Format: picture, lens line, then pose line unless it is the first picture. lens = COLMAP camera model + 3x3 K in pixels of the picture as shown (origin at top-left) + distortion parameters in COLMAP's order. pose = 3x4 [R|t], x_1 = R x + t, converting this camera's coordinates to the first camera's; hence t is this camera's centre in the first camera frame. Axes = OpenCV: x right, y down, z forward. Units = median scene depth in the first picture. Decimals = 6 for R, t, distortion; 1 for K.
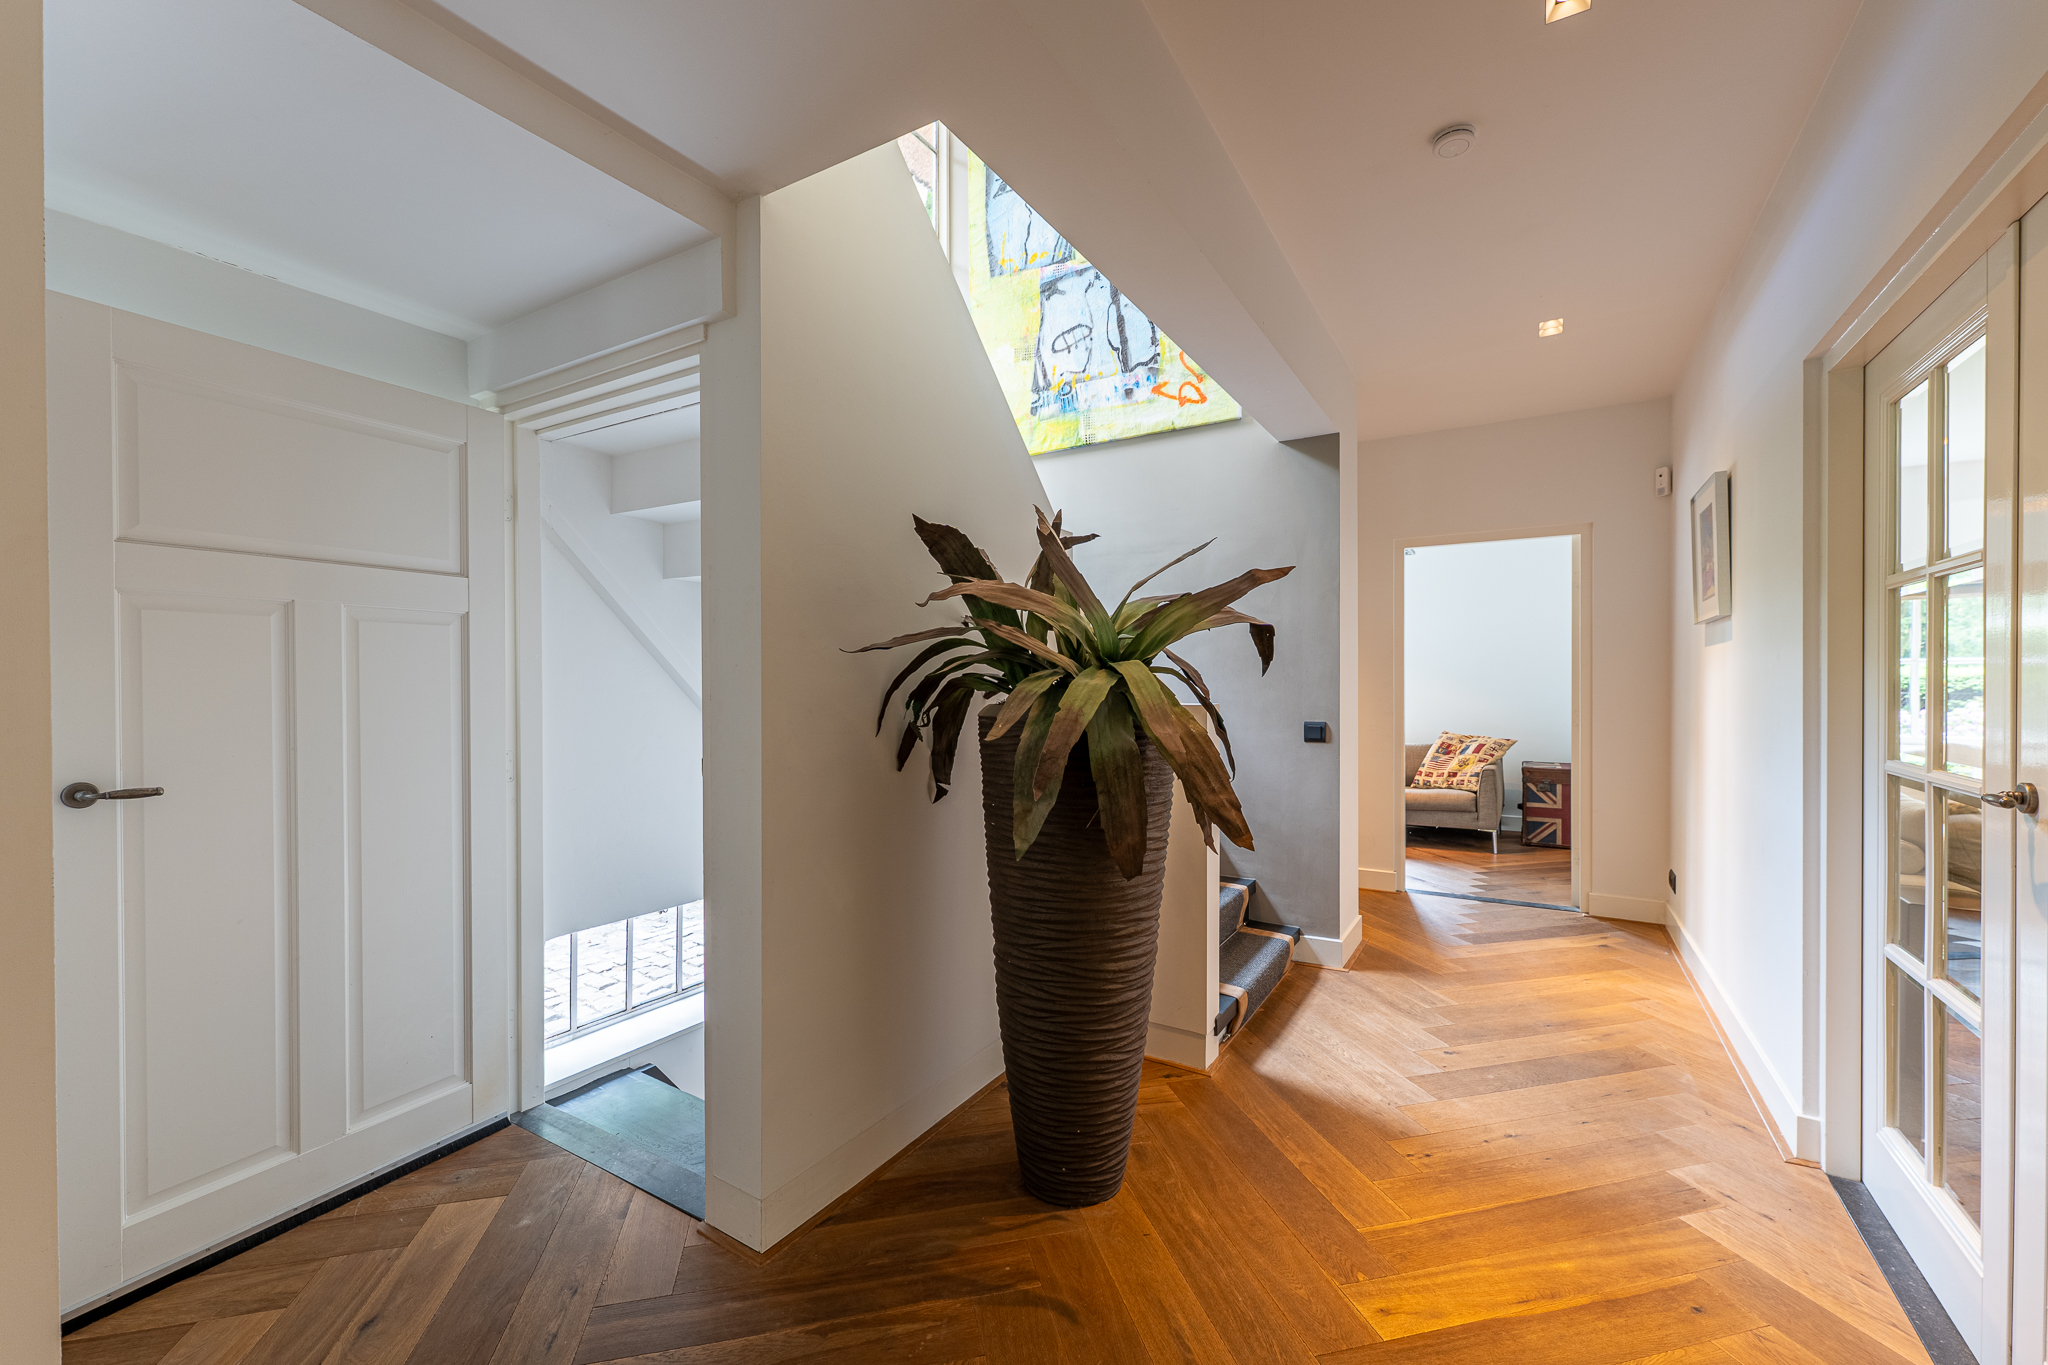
lens RADIAL K [[839.2, 0, 1033.1], [0, 839.2, 681.5], [0, 0, 1]] dist [0.000697, 0.000000]
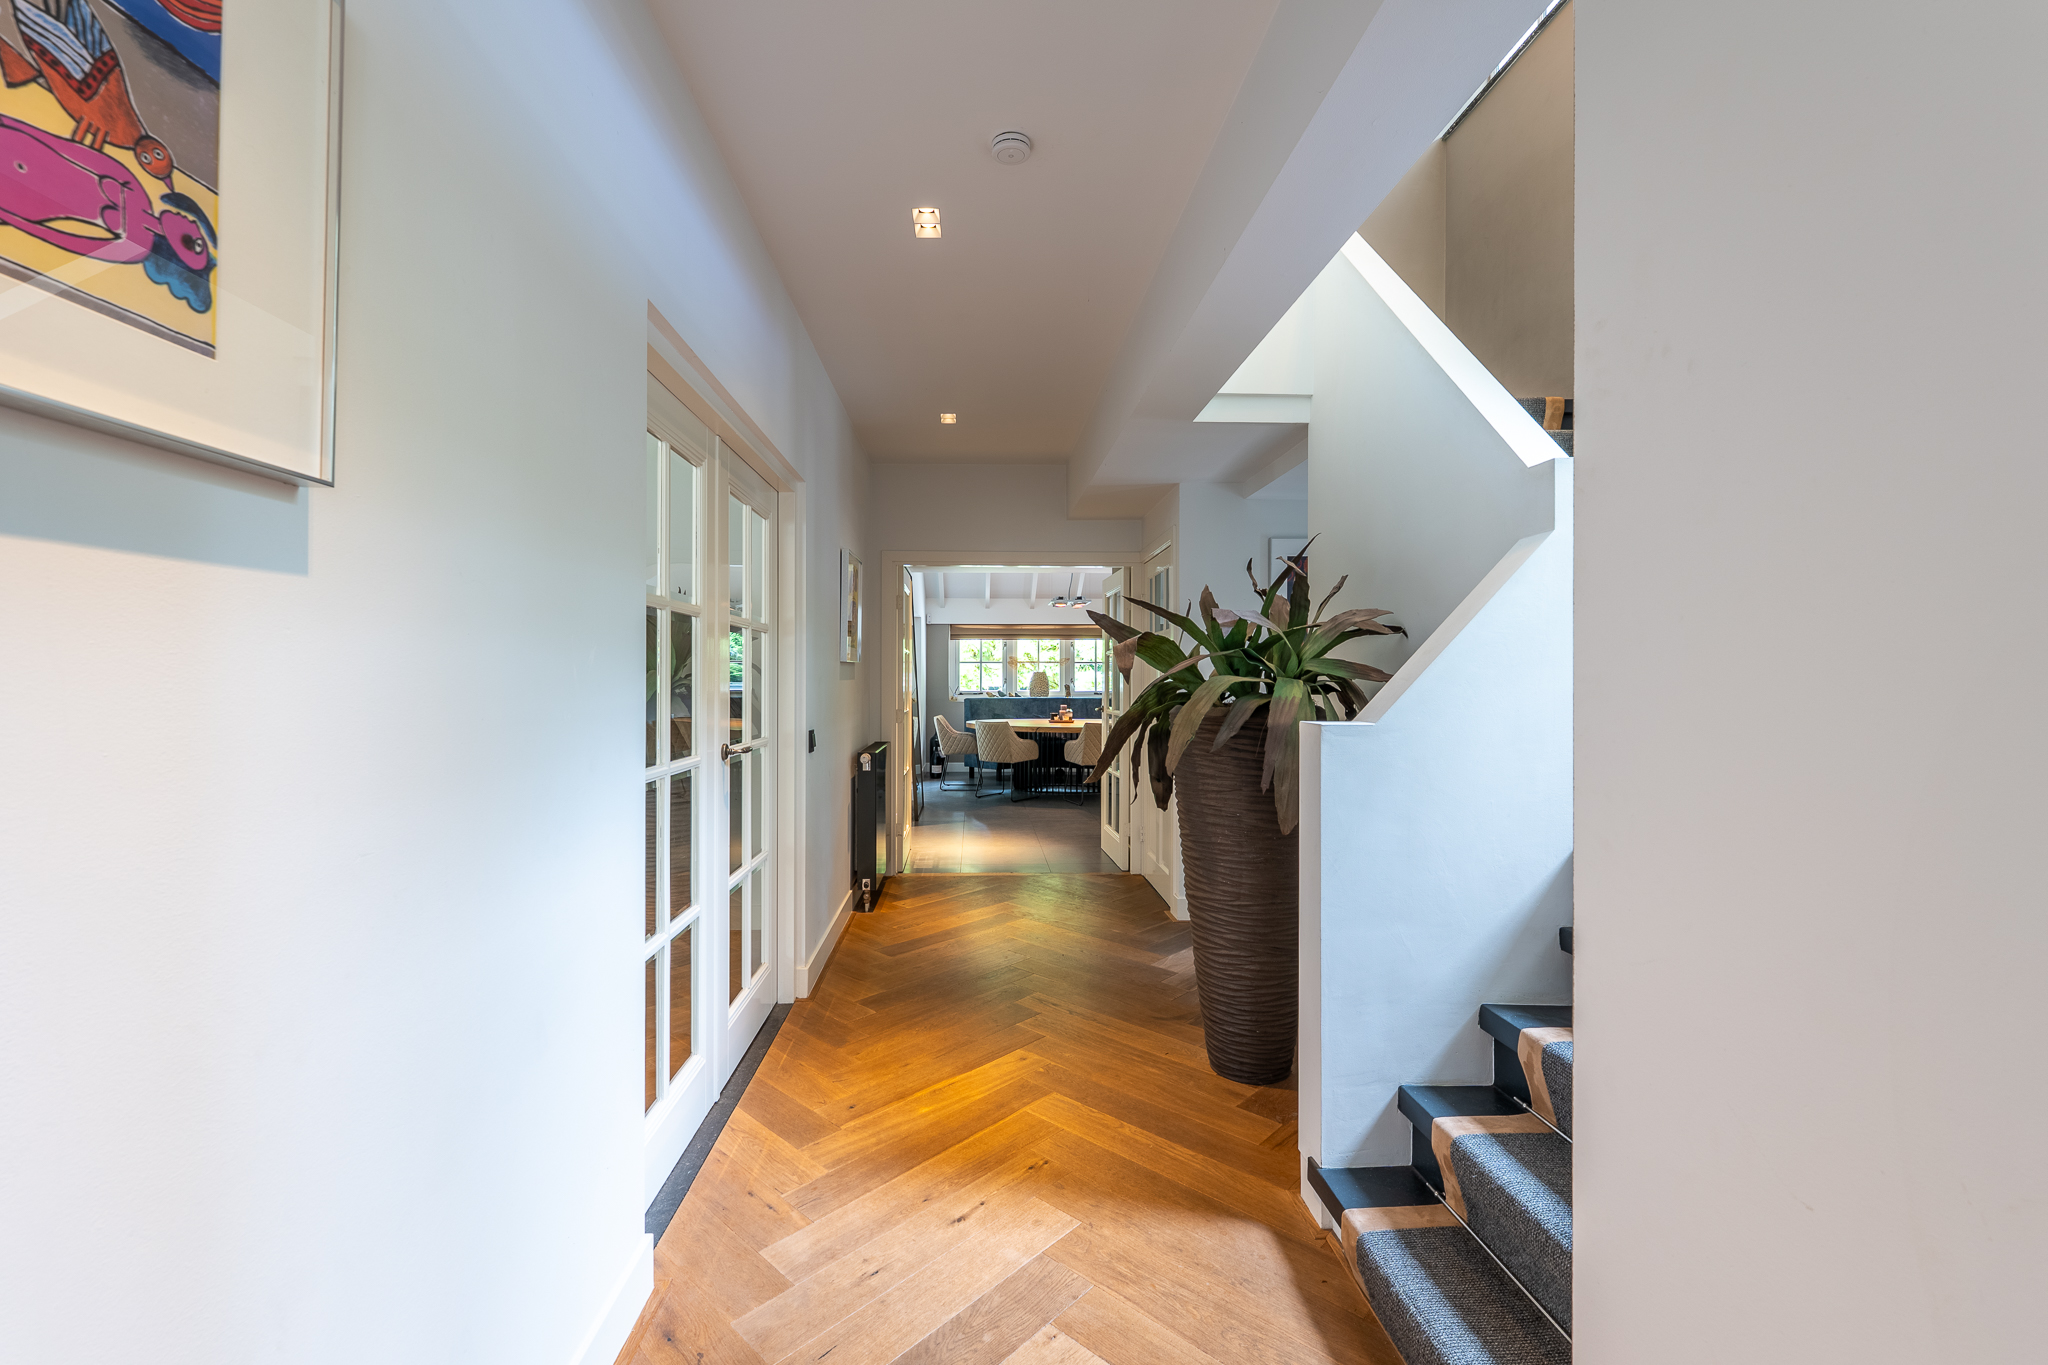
lens RADIAL K [[839.2, 0, 1033.1], [0, 839.2, 681.5], [0, 0, 1]] dist [0.000697, 0.000000]
pose [[-0.820831, 0.002325, -0.571166, 1.224377], [-0.003101, 0.999959, 0.008526, -0.029572], [0.571163, 0.008770, -0.820790, 2.142834]]
